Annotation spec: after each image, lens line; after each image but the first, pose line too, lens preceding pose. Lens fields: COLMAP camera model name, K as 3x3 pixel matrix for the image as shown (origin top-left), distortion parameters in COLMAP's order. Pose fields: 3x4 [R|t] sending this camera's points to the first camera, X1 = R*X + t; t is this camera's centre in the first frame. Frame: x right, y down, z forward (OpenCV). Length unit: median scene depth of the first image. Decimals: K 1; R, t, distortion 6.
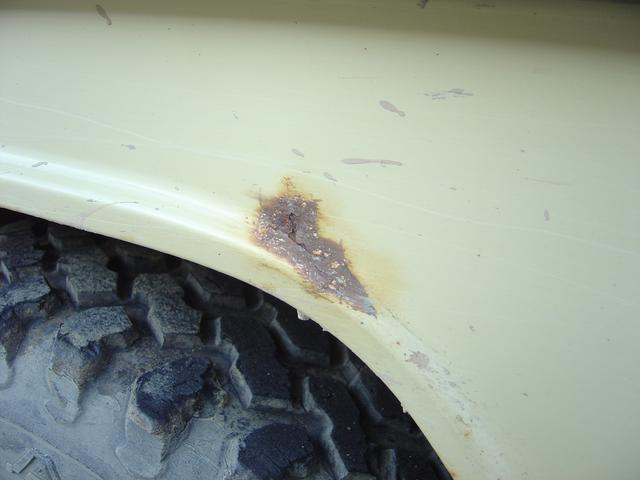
lens RADIAL K [[717.5, 0, 319.7], [0, 717.5, 241.1], [0, 0, 1]] dist [-0.157025, 0.000000]
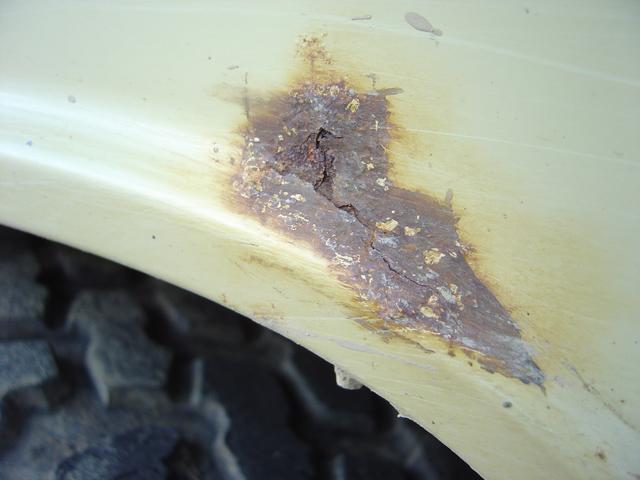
lens RADIAL K [[717.5, 0, 321.2], [0, 717.5, 237.3], [0, 0, 1]] dist [-0.157025, 0.000000]
pose [[0.999781, -0.005665, -0.020150, -0.030997], [0.004923, 0.999314, -0.036695, 0.035450], [0.020344, 0.036587, 0.999123, 0.581584]]
